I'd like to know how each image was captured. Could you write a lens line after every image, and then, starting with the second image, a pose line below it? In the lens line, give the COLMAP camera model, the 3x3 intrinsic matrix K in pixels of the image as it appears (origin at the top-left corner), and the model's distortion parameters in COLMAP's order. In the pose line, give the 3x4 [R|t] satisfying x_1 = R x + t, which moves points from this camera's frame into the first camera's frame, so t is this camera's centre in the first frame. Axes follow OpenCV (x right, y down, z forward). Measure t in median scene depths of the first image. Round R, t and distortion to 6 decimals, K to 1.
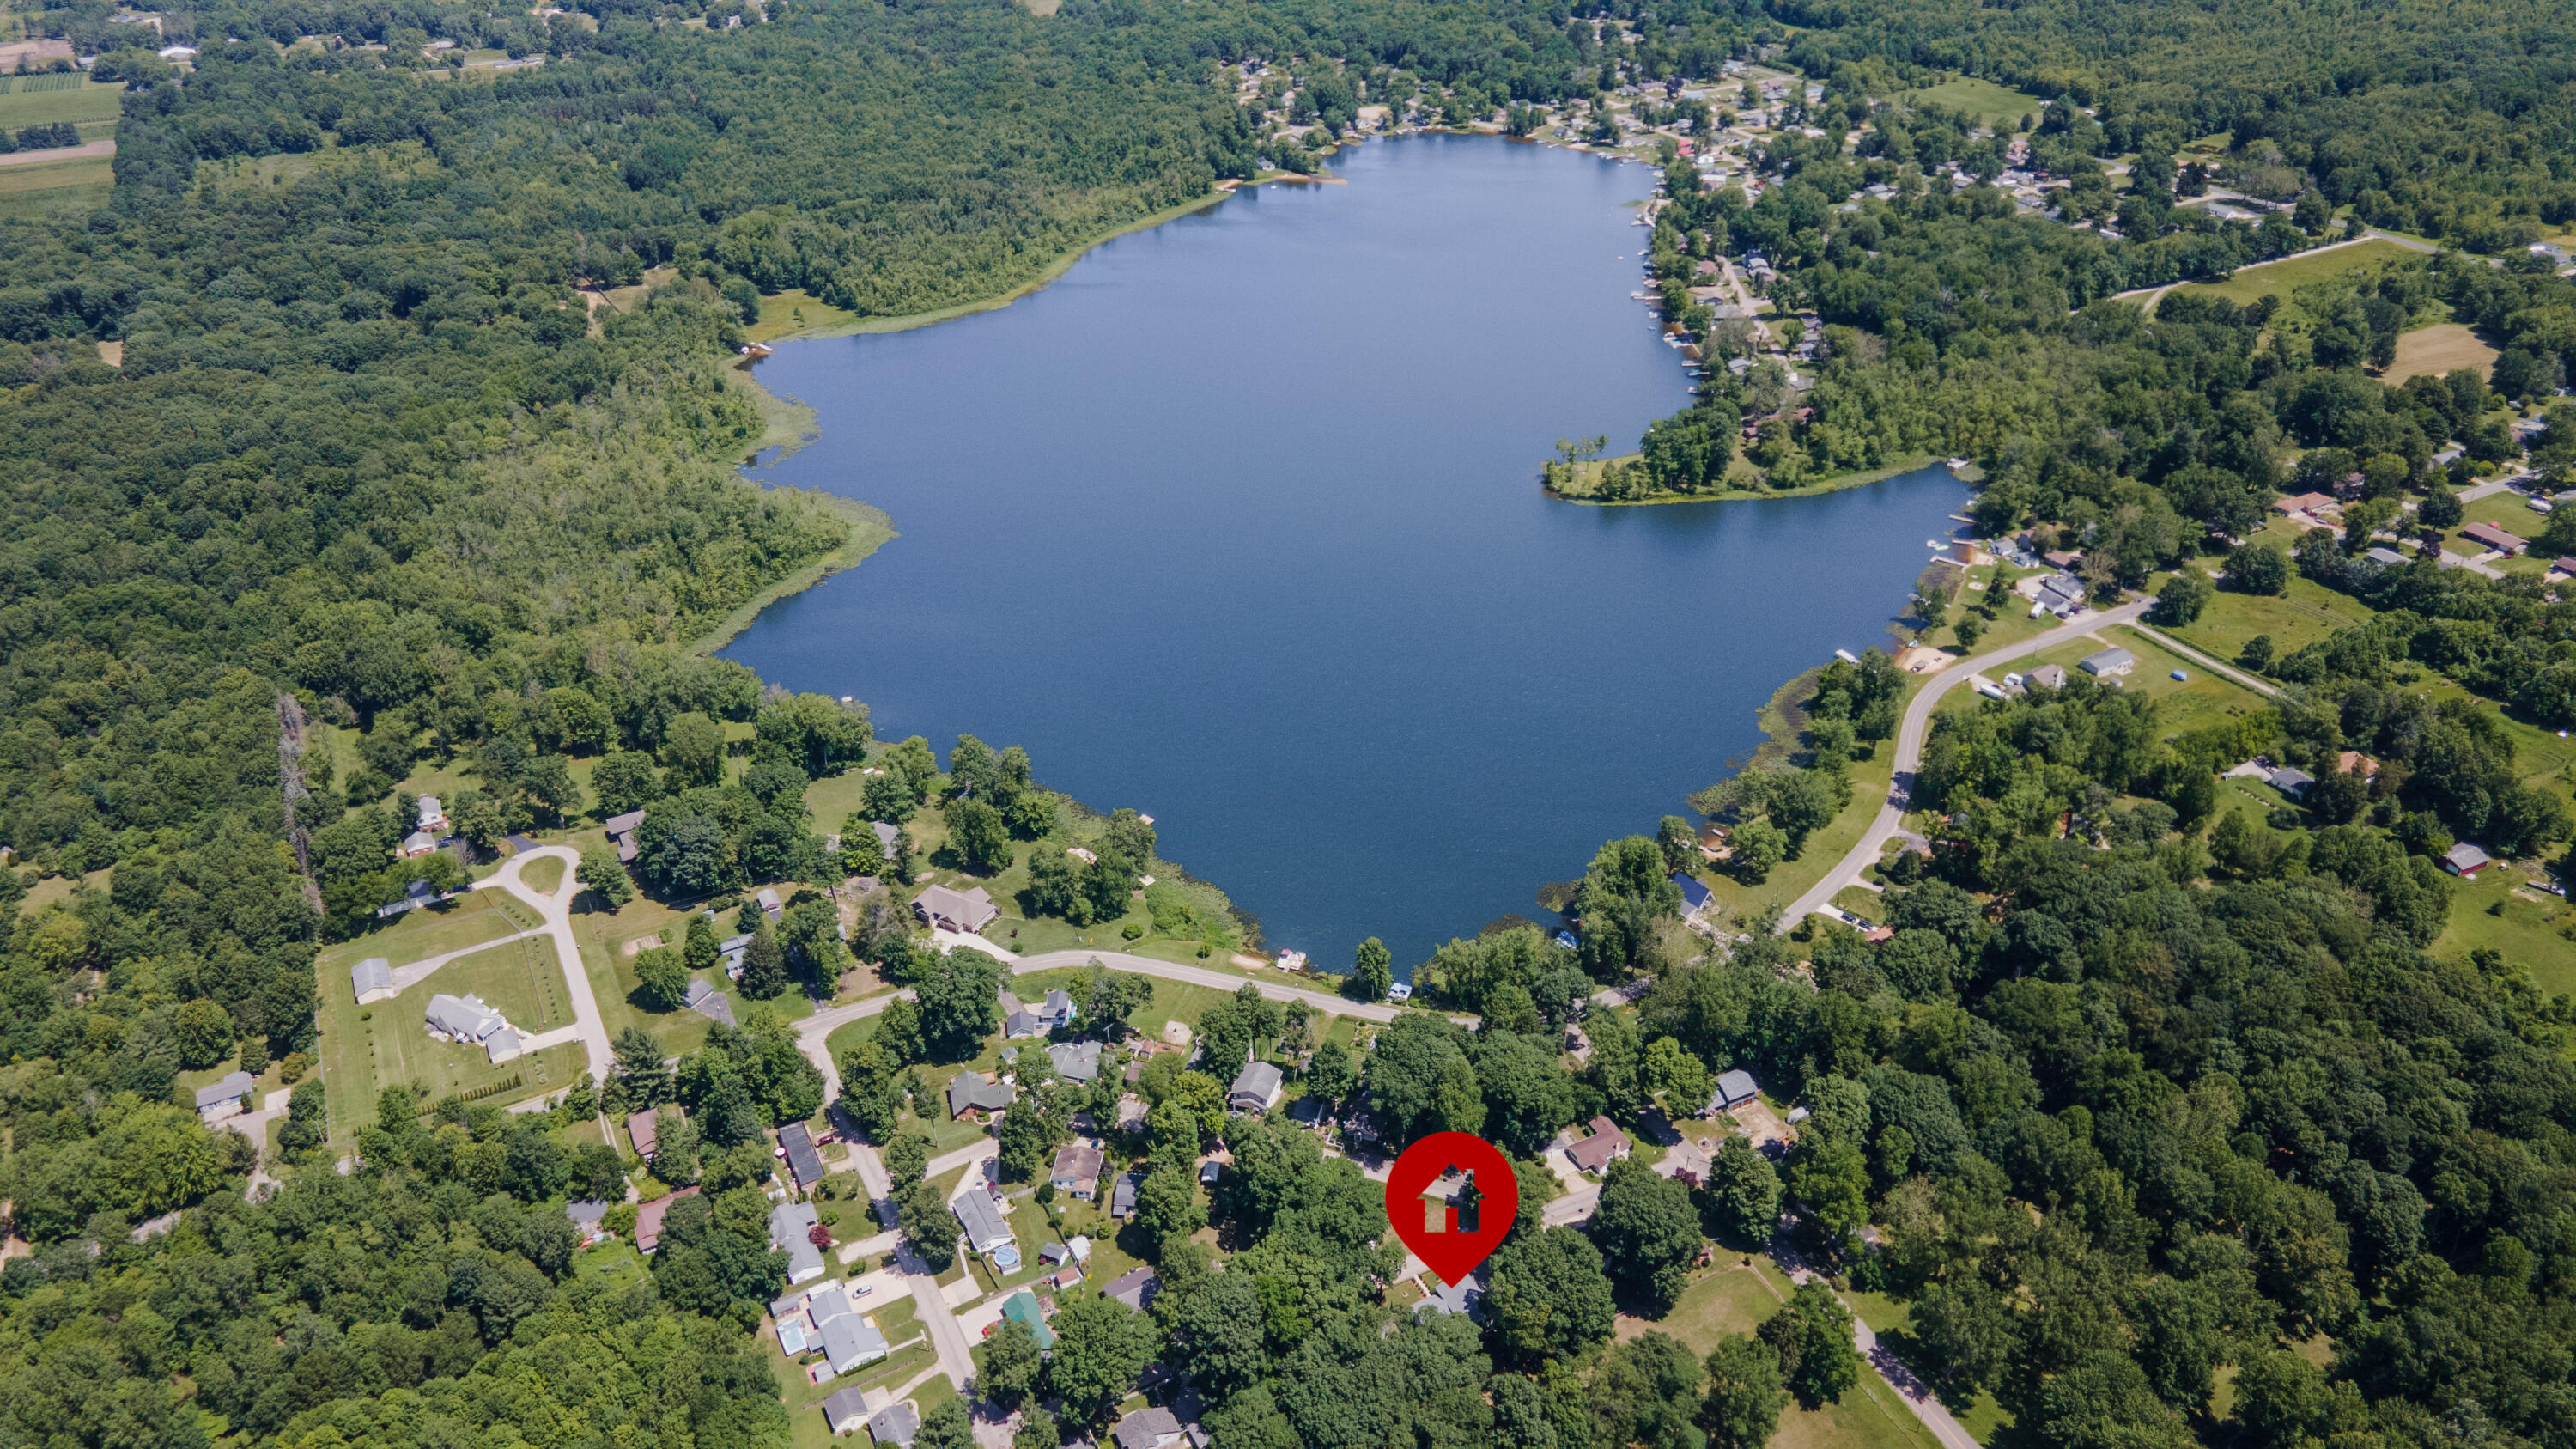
lens RADIAL K [[1875.6, 0, 1275.7], [0, 1875.6, 721.0], [0, 0, 1]] dist [-0.001354, 0.087052]
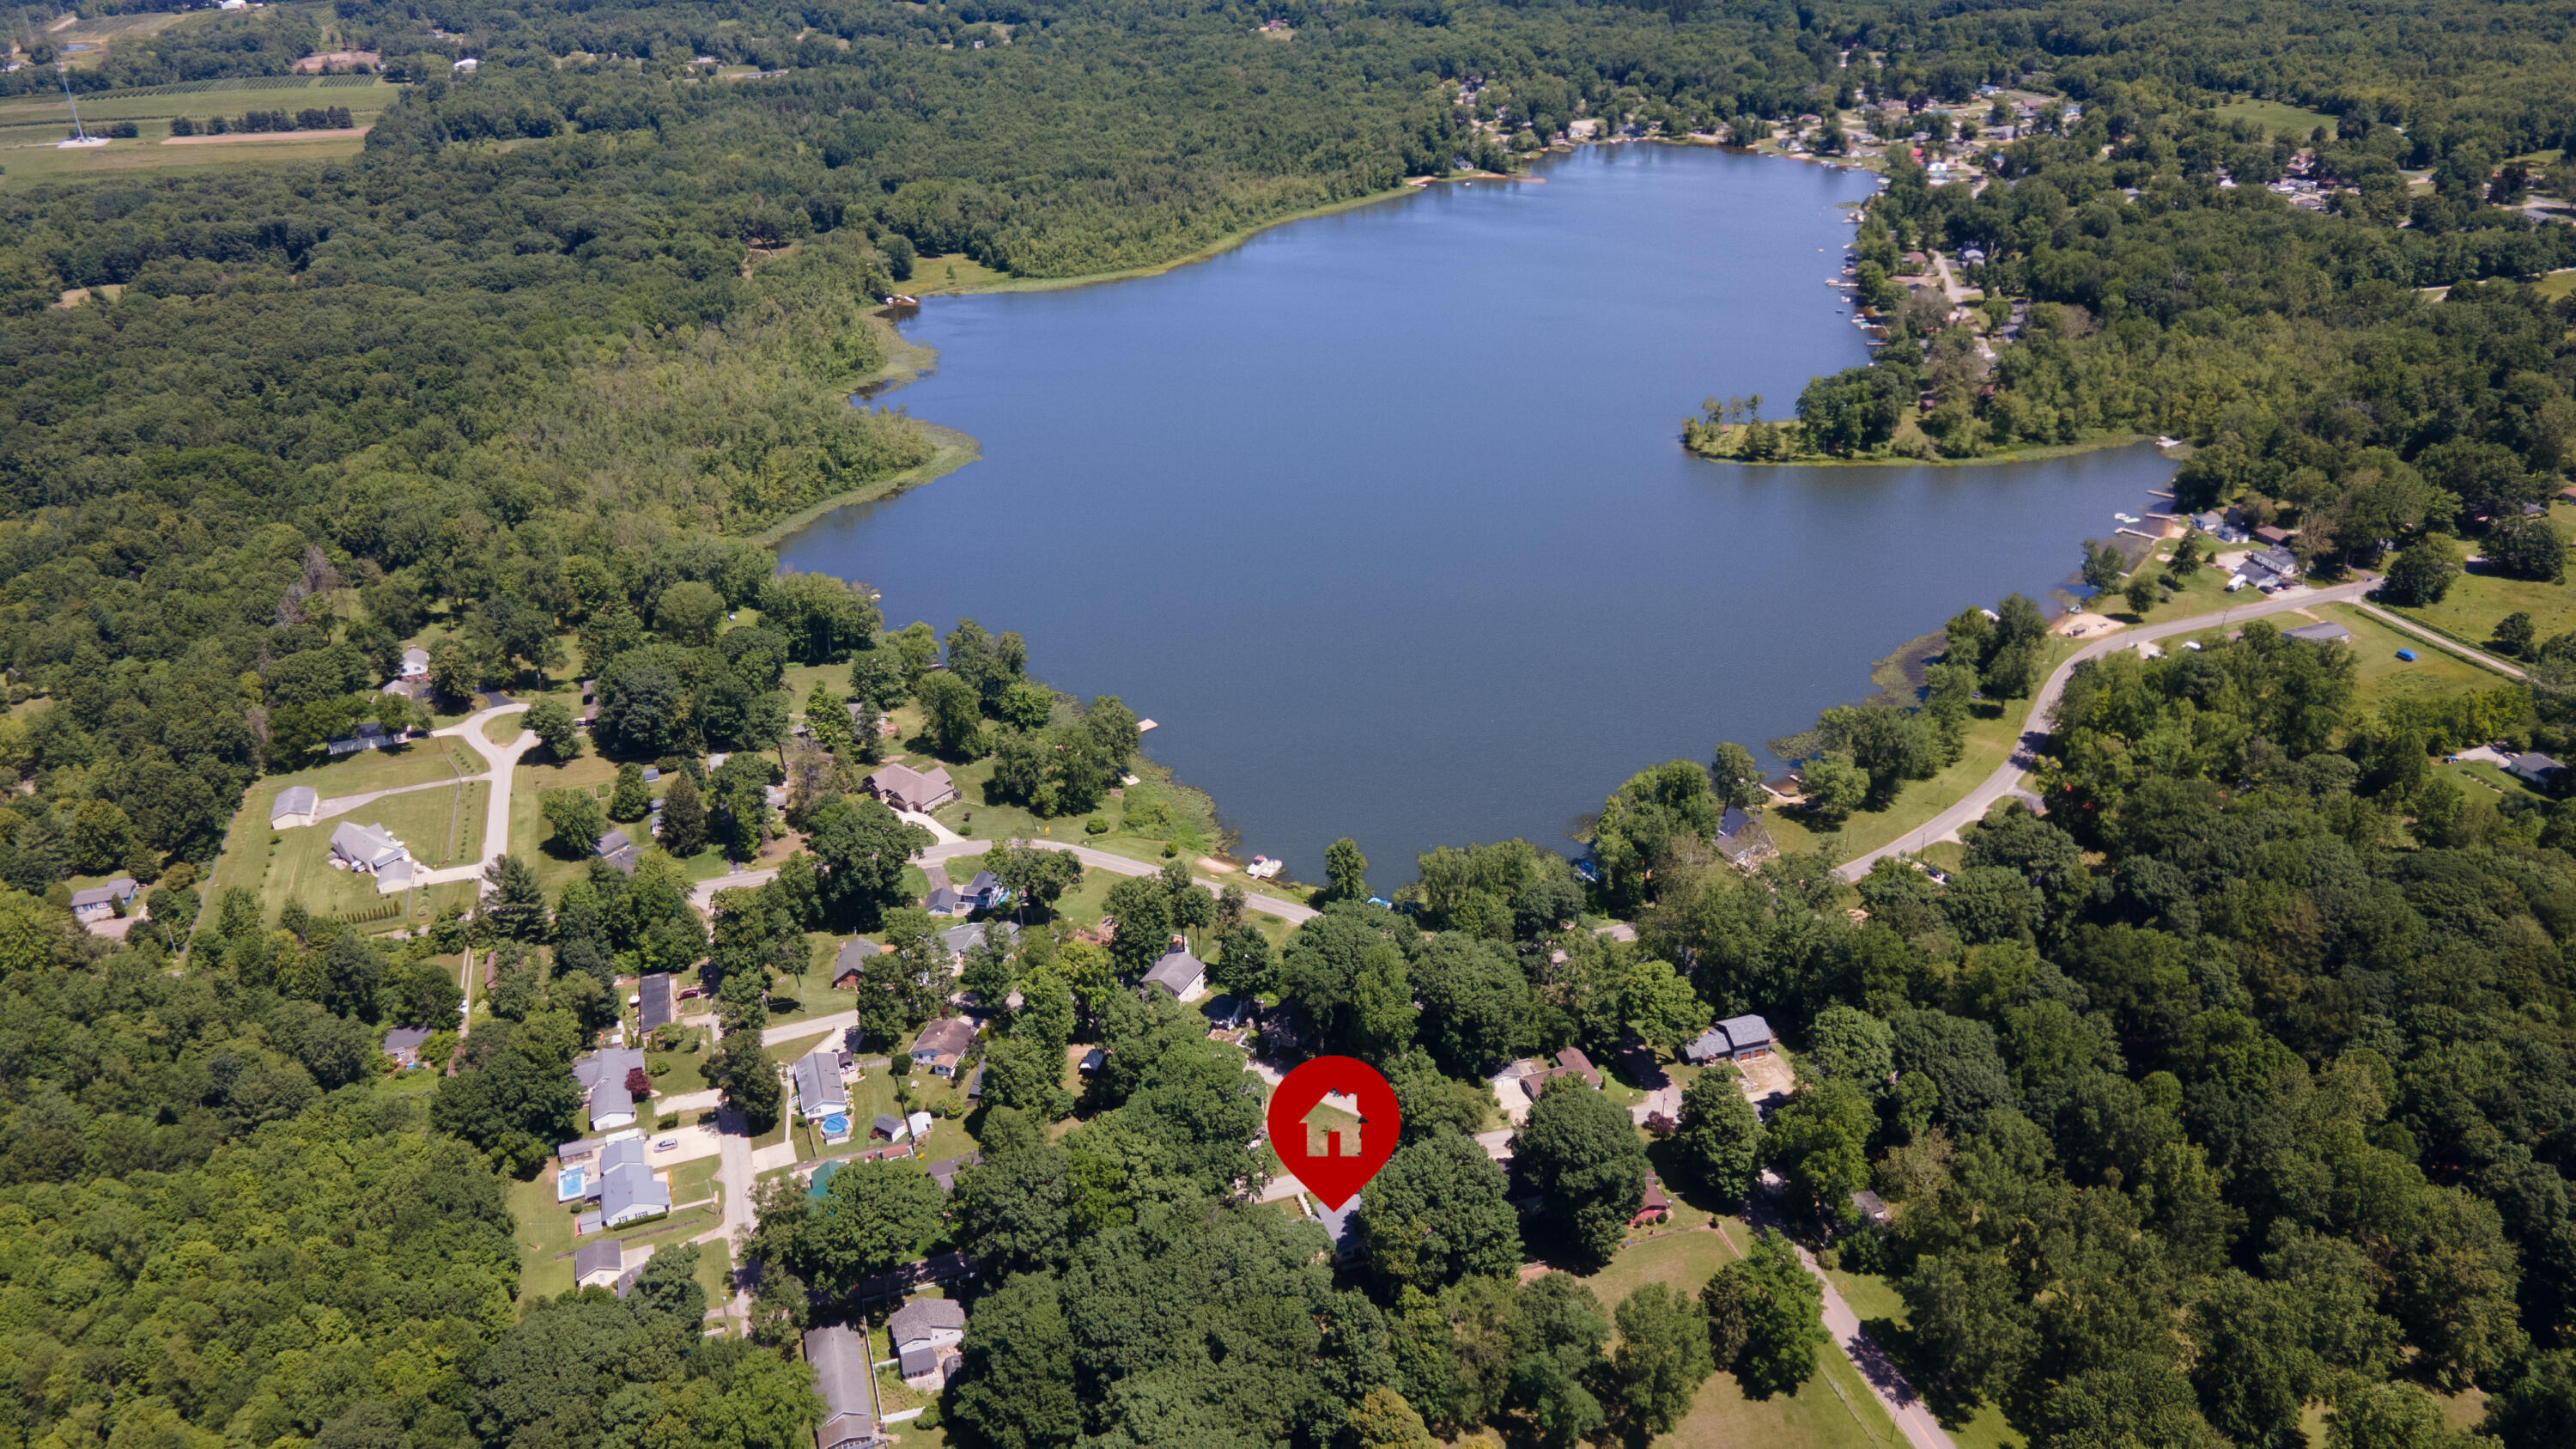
lens RADIAL K [[1875.6, 0, 1275.7], [0, 1875.6, 721.0], [0, 0, 1]] dist [-0.001354, 0.087052]
pose [[0.987707, 0.069684, -0.139925, 0.122969], [-0.077351, 0.995744, -0.050114, 0.097070], [0.135838, 0.060322, 0.988893, 0.125888]]
